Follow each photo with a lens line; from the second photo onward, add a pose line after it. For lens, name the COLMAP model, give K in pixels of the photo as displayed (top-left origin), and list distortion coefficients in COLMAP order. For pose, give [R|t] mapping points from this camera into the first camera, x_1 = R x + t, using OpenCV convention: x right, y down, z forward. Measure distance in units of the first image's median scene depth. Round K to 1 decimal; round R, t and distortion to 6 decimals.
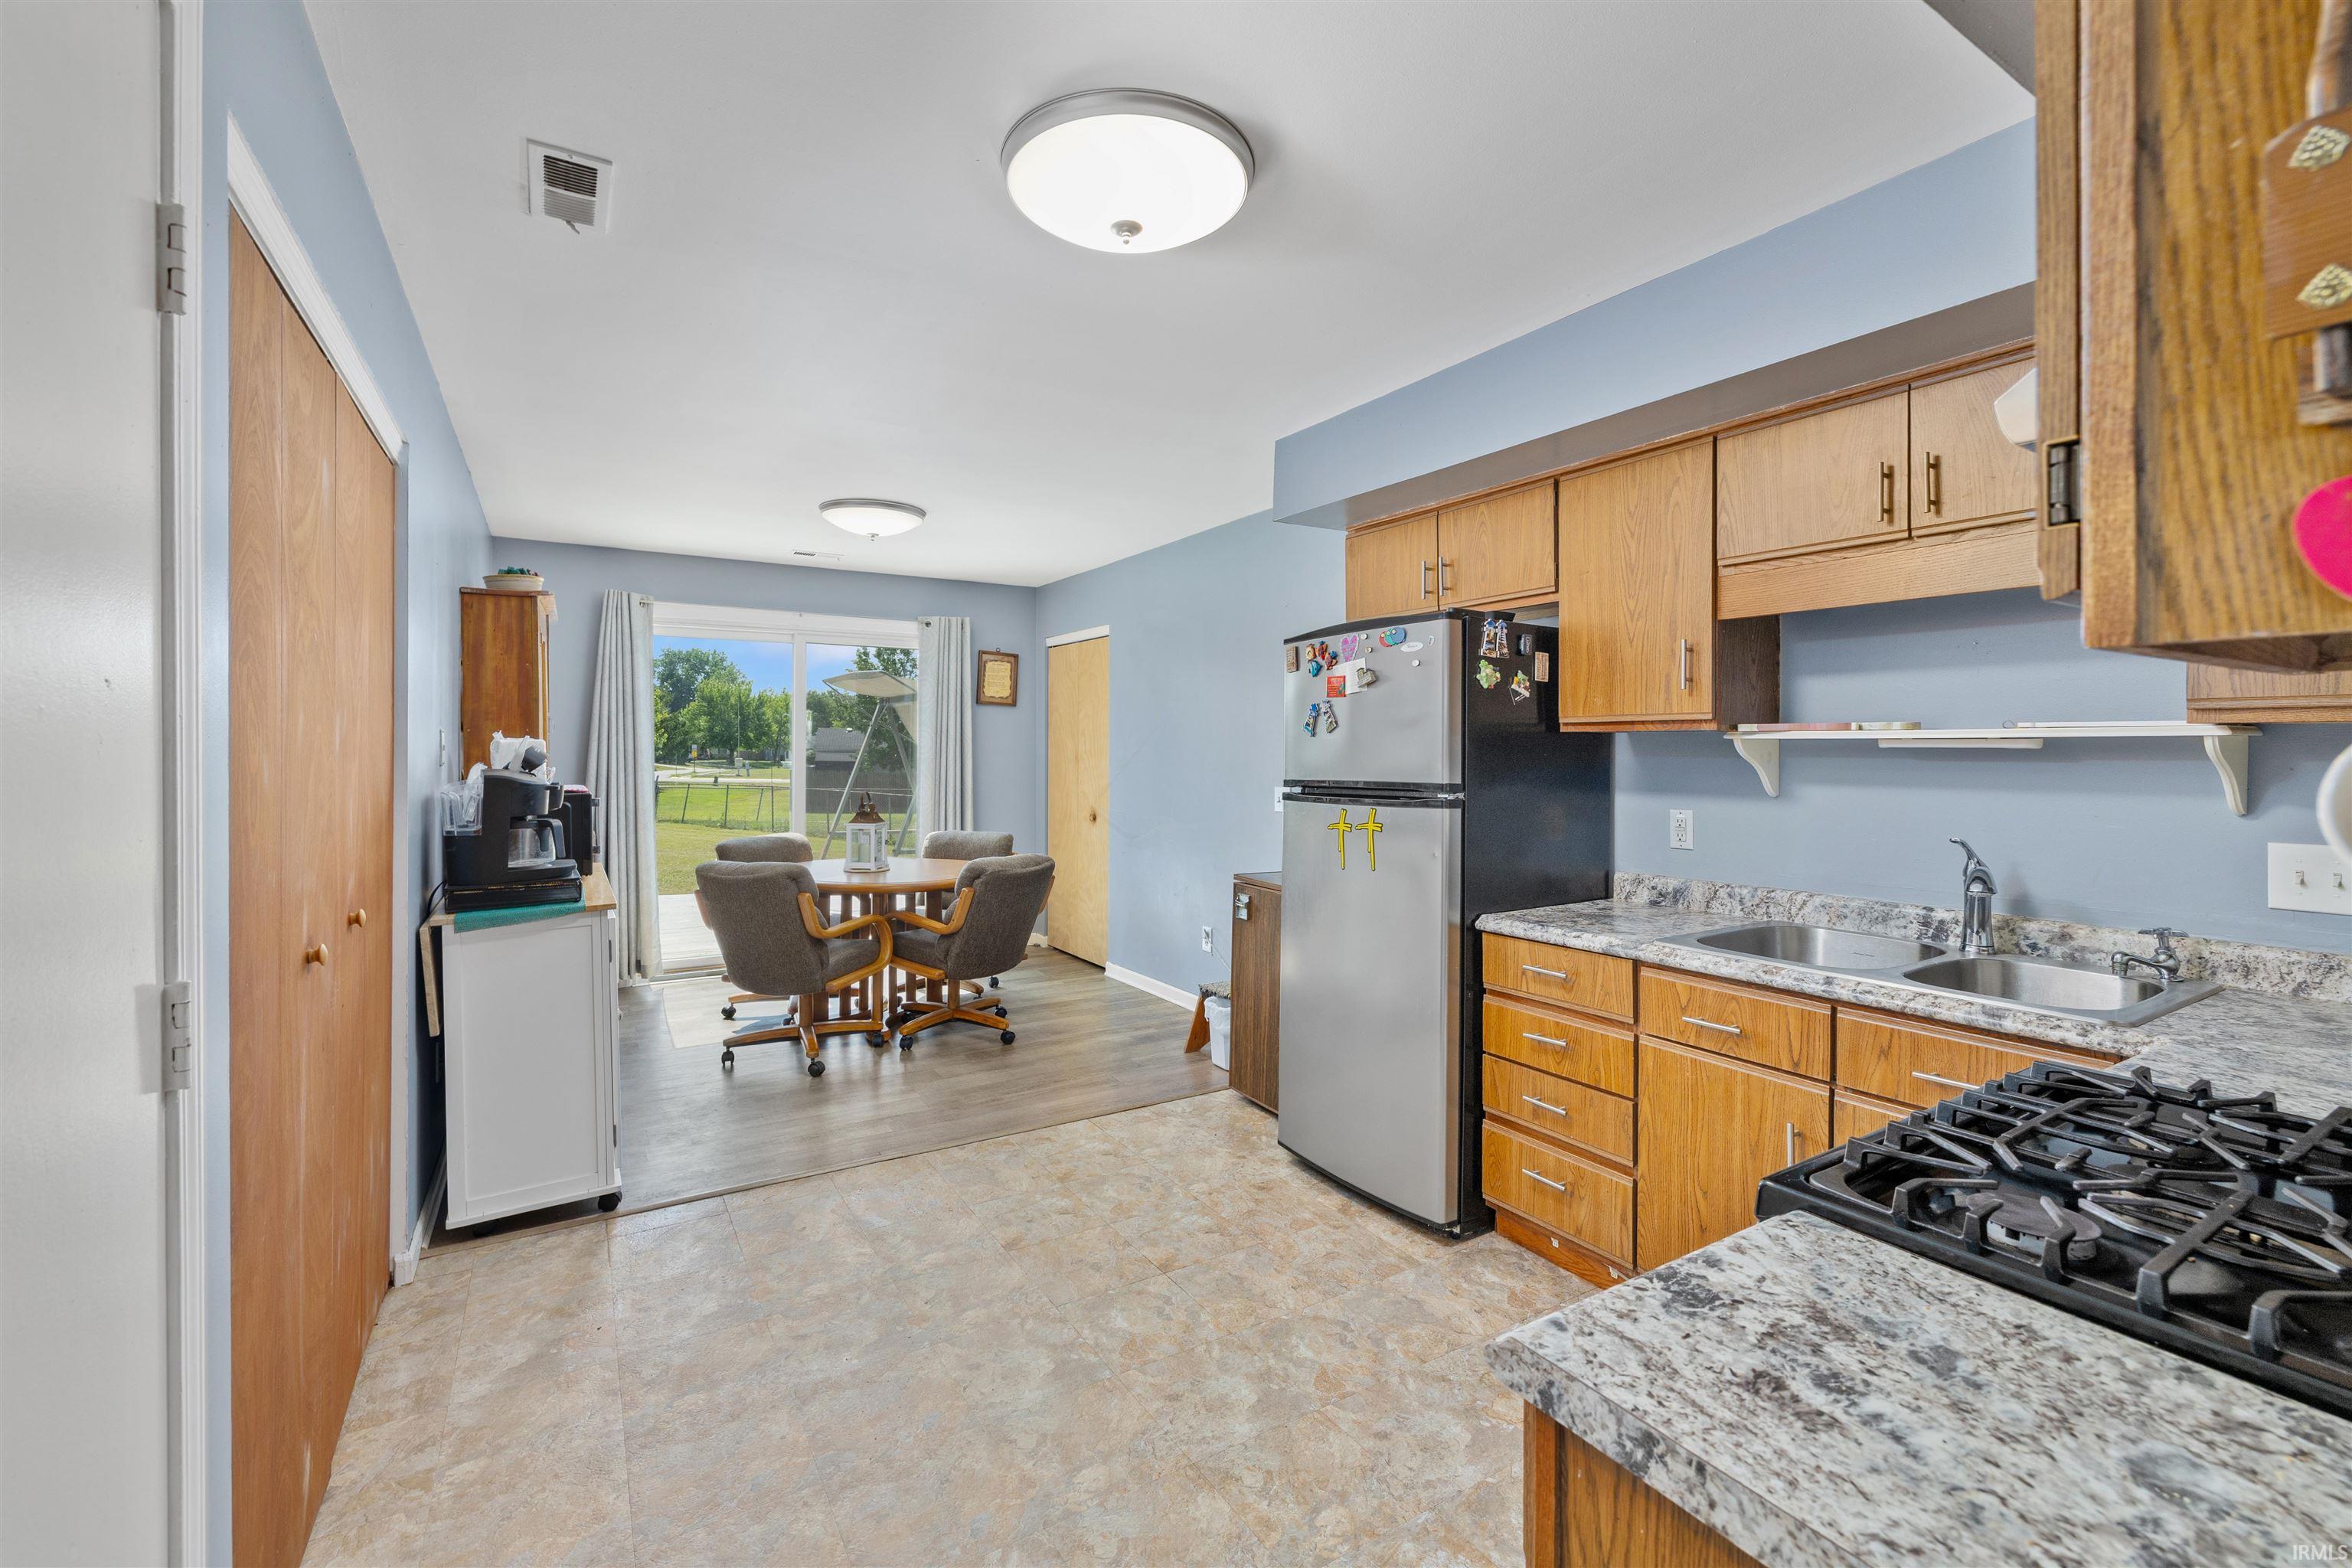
lens RADIAL K [[1000.1, 0, 1163.8], [0, 1000.1, 753.4], [0, 0, 1]] dist [0.003239, 0.000270]
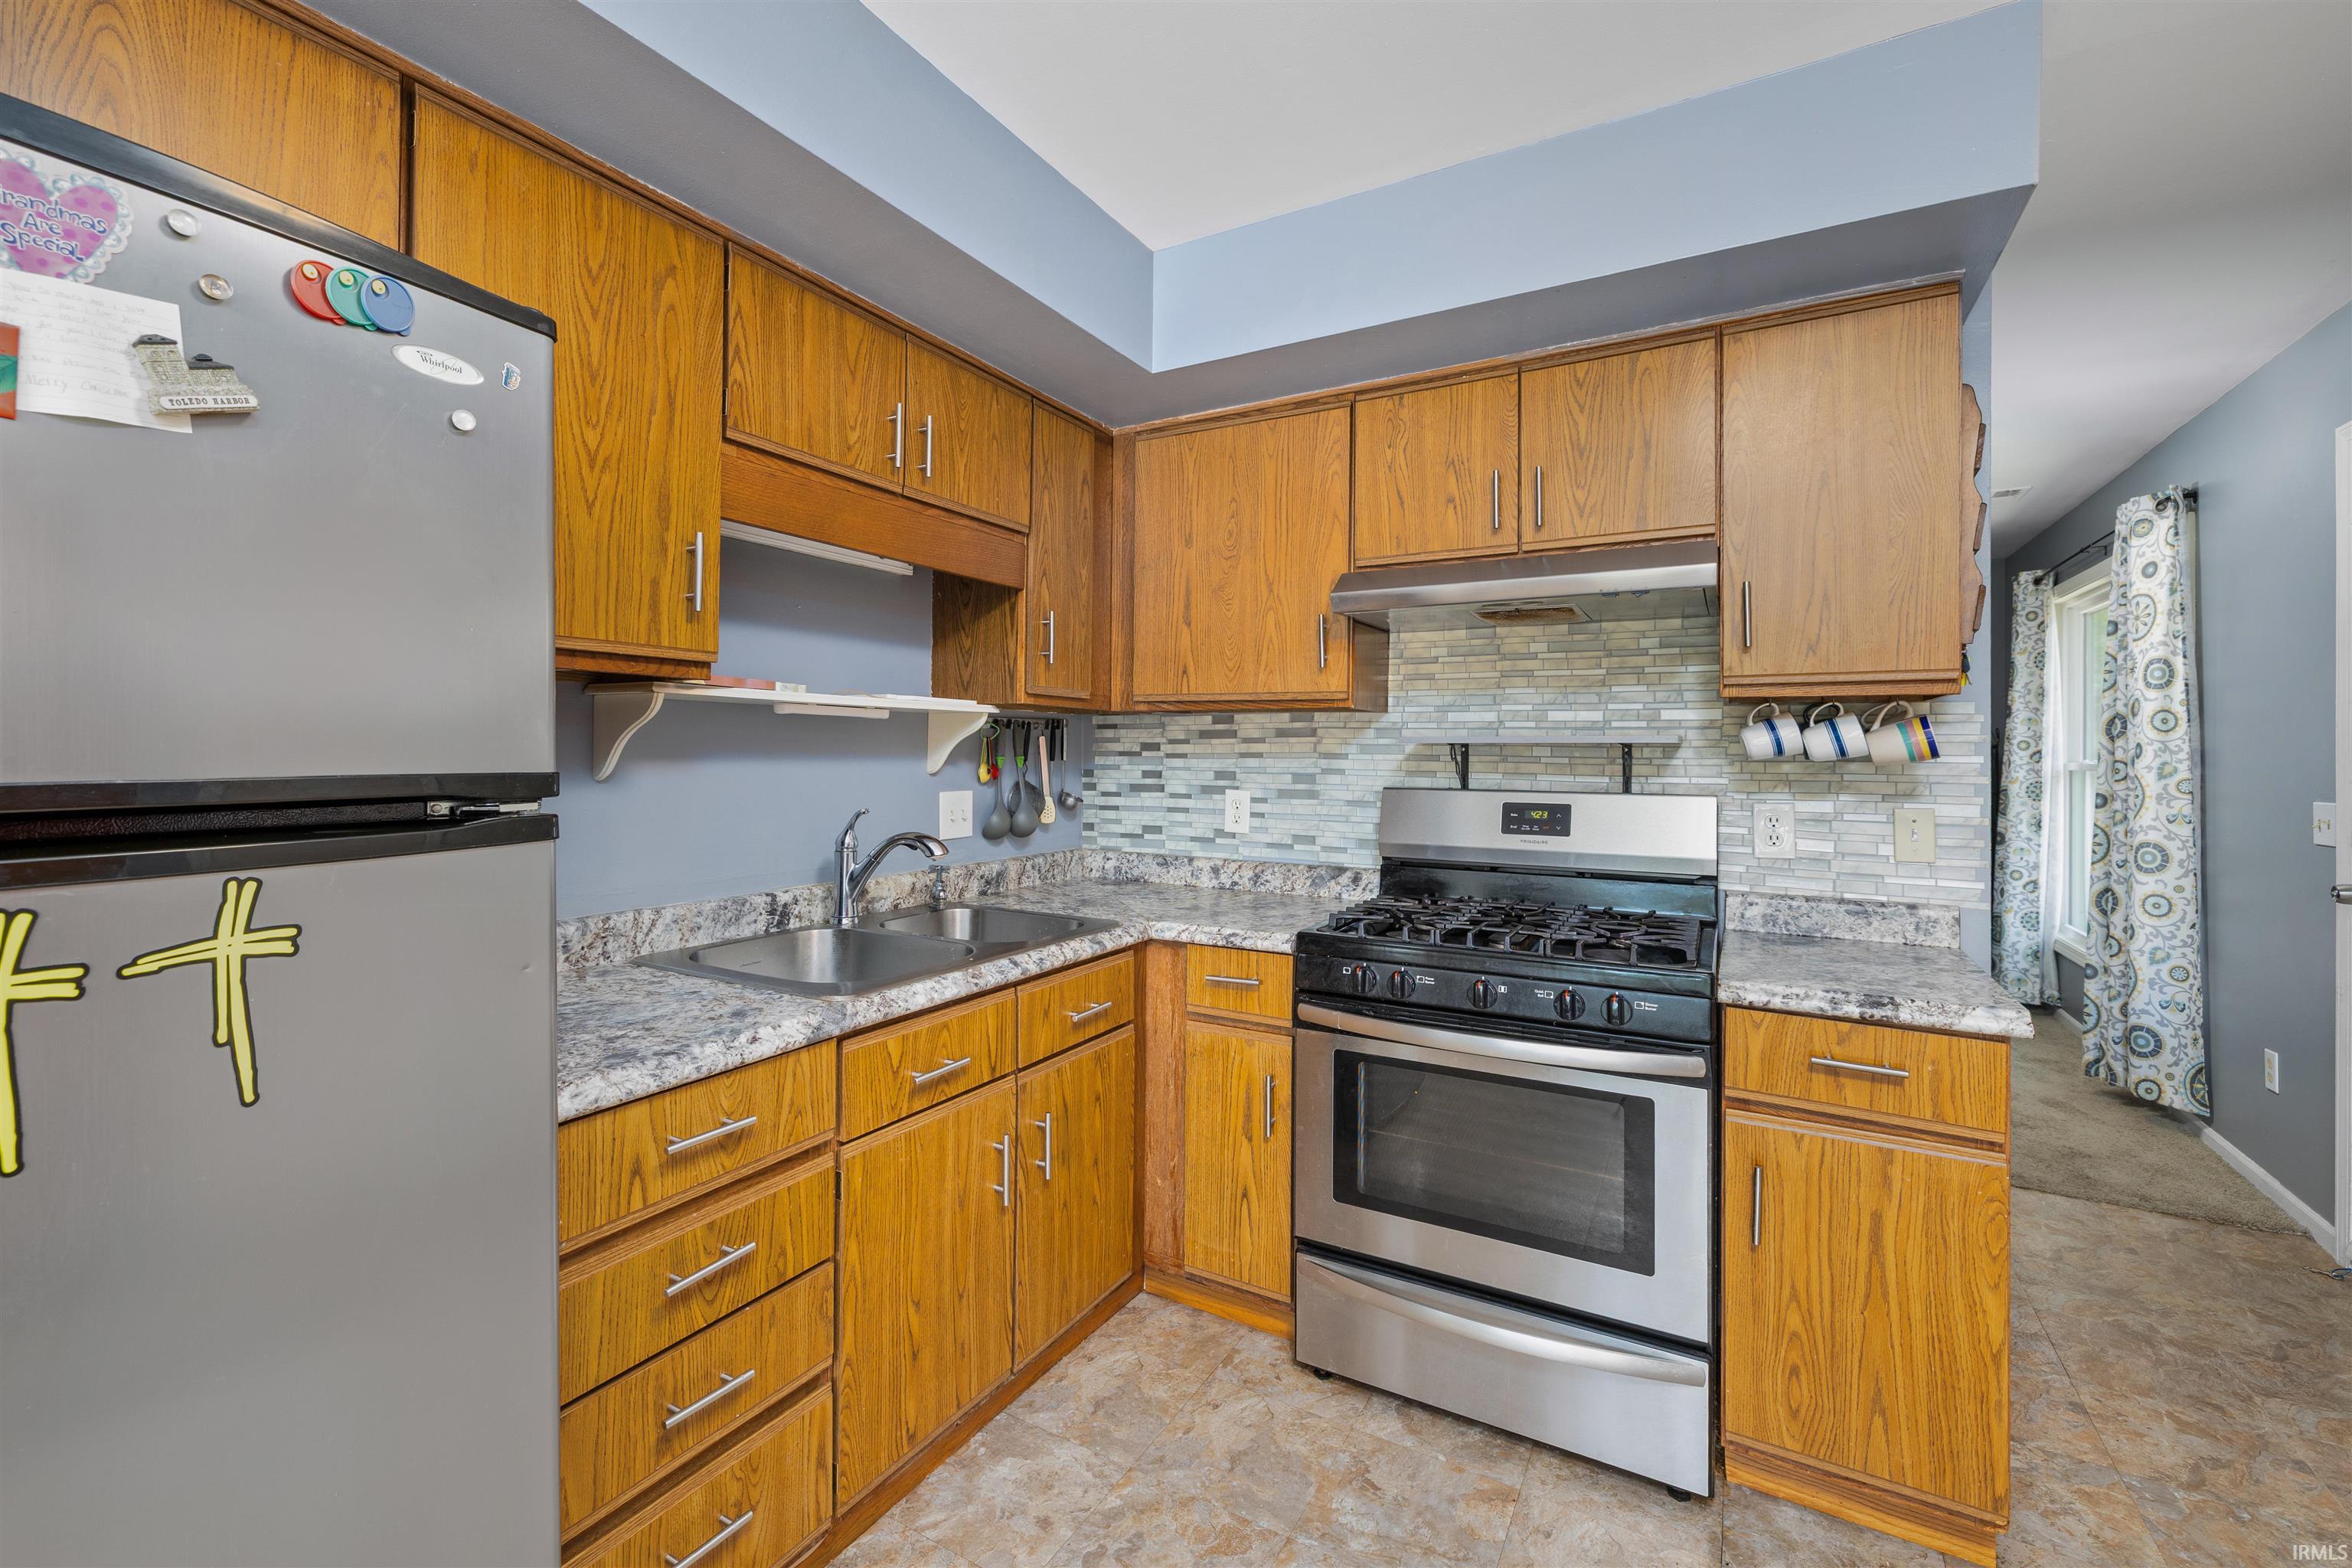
lens RADIAL K [[984.9, 0, 1161.9], [0, 984.9, 749.2], [0, 0, 1]] dist [-0.000116, 0.000316]
pose [[-0.472083, -0.003150, 0.881548, -0.159614], [-0.004739, 0.999988, 0.001035, 0.019886], [-0.881541, -0.003689, -0.472093, 0.988824]]
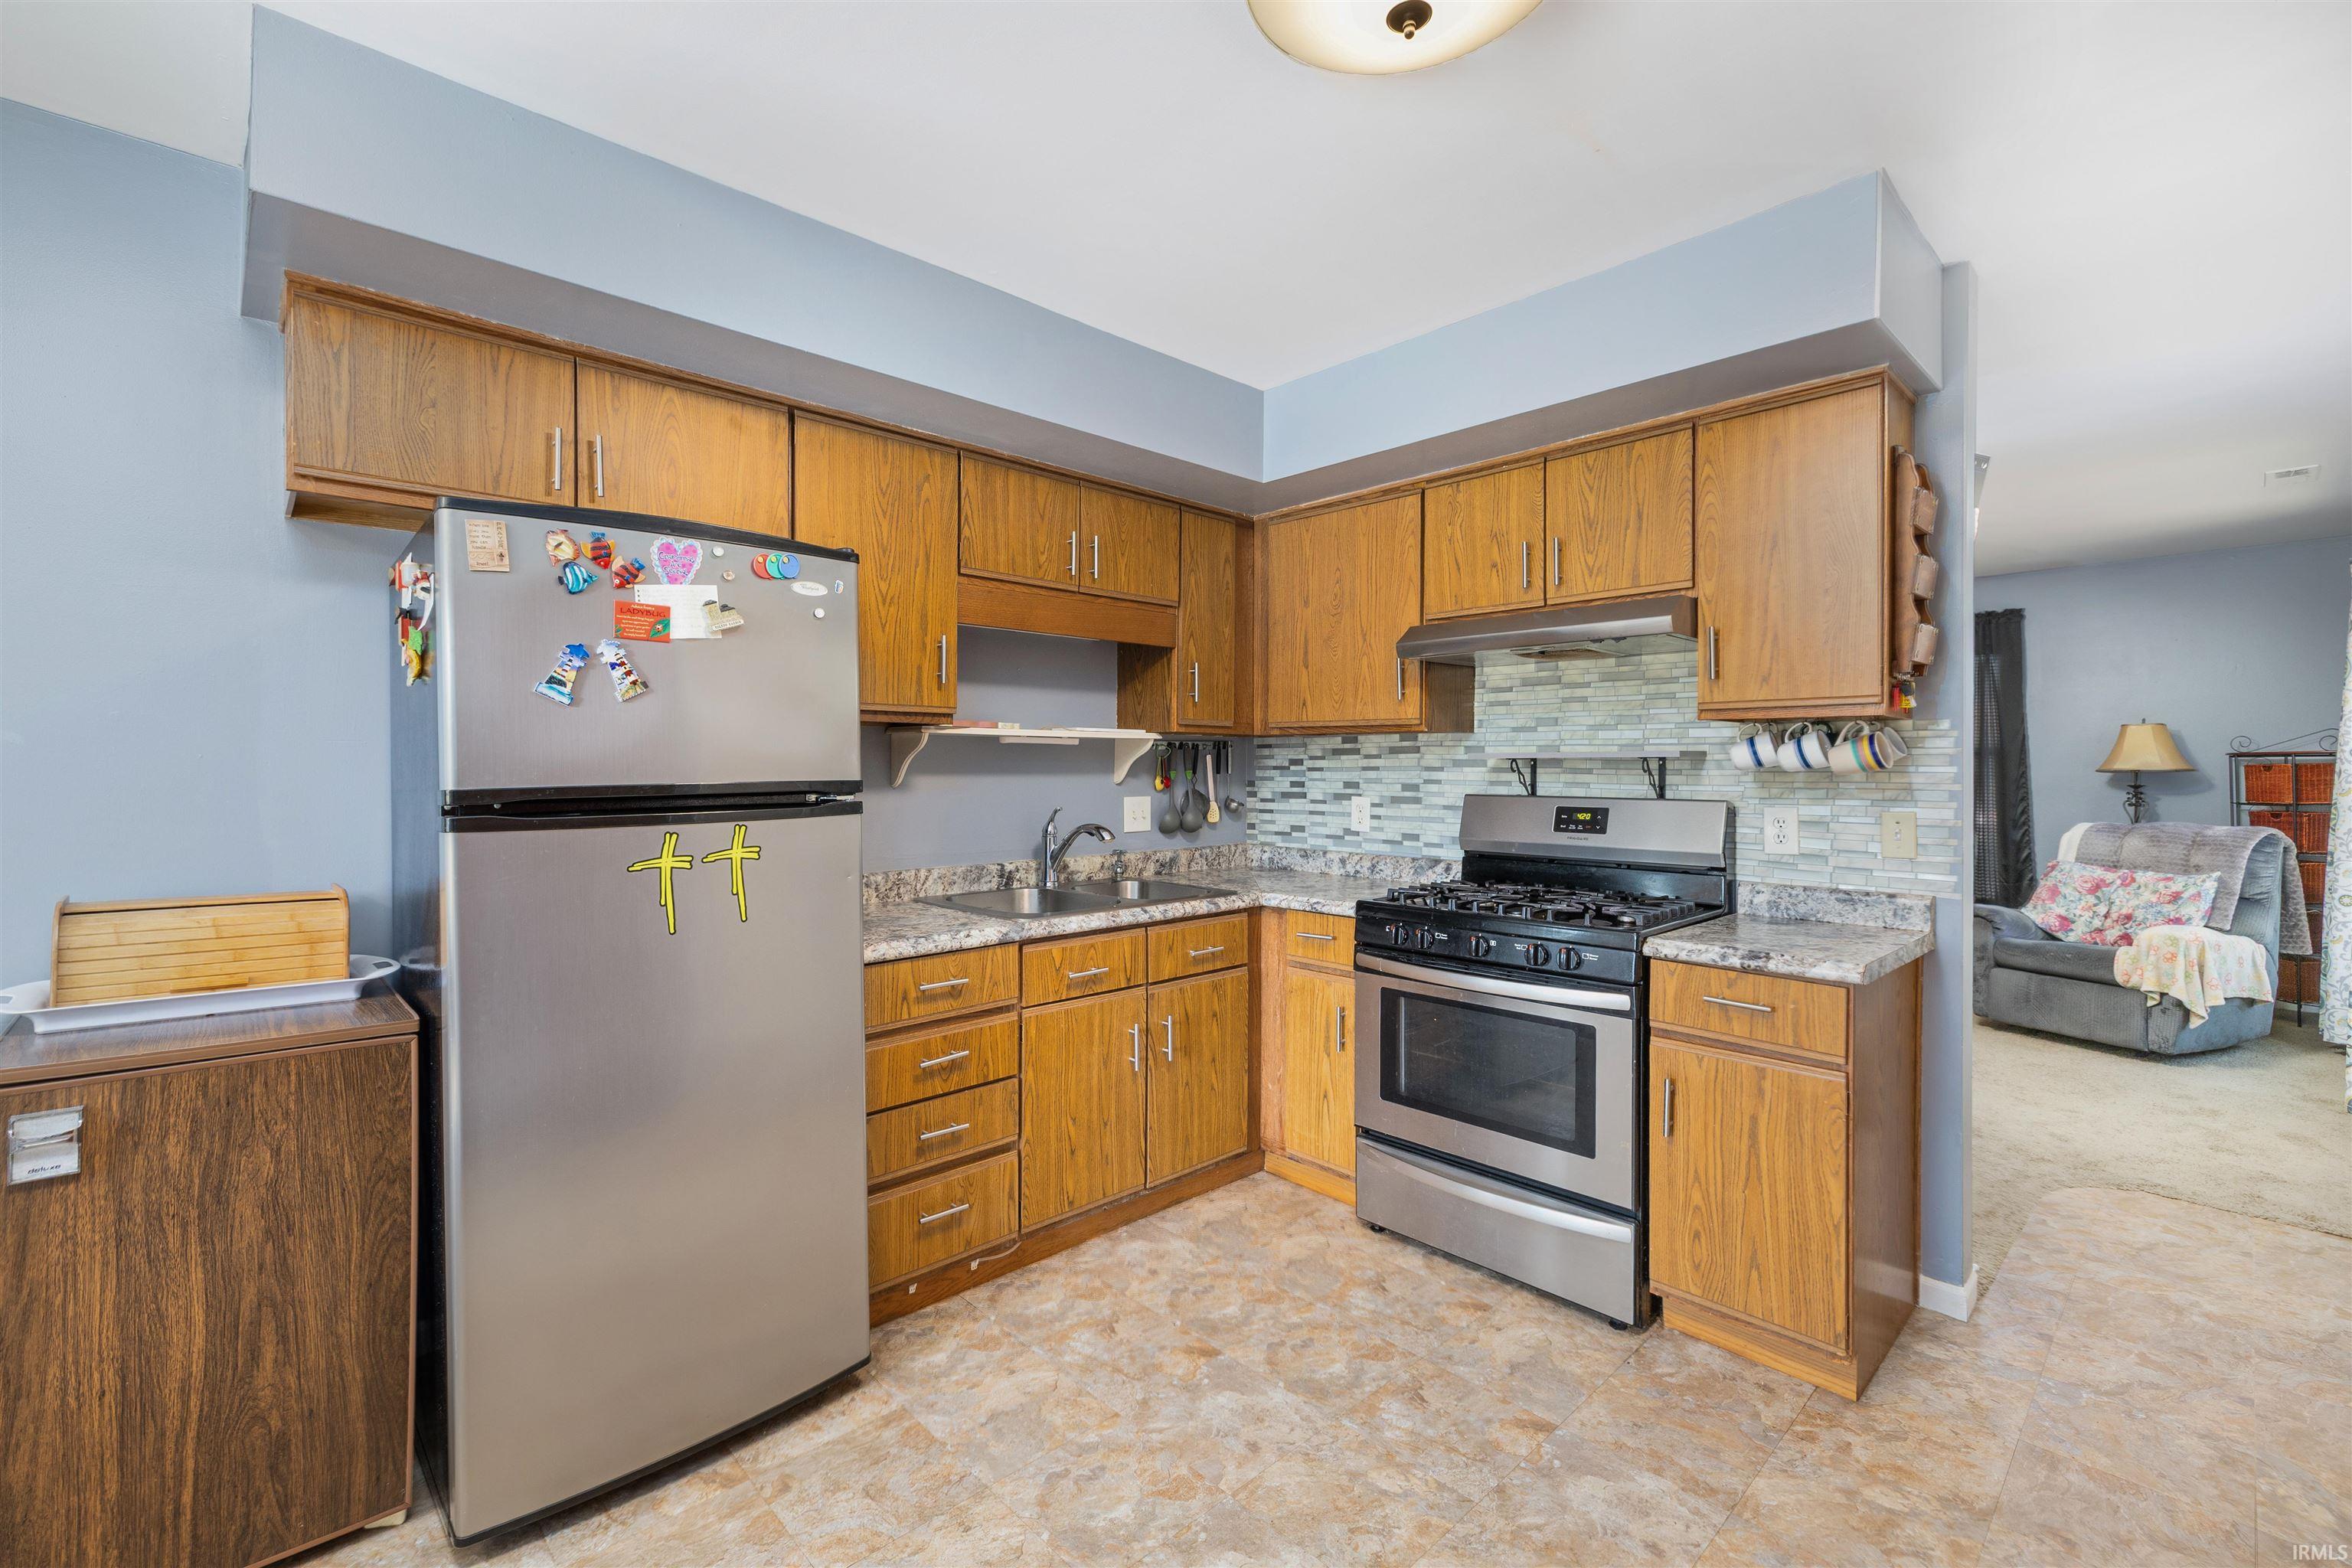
lens RADIAL K [[993.4, 0, 1155.9], [0, 993.4, 775.3], [0, 0, 1]] dist [-0.000236, -0.000122]
pose [[-0.196620, -0.012815, 0.980396, -0.510668], [0.003052, 0.999902, 0.013682, 0.016787], [-0.980475, 0.005682, -0.196562, 0.943086]]
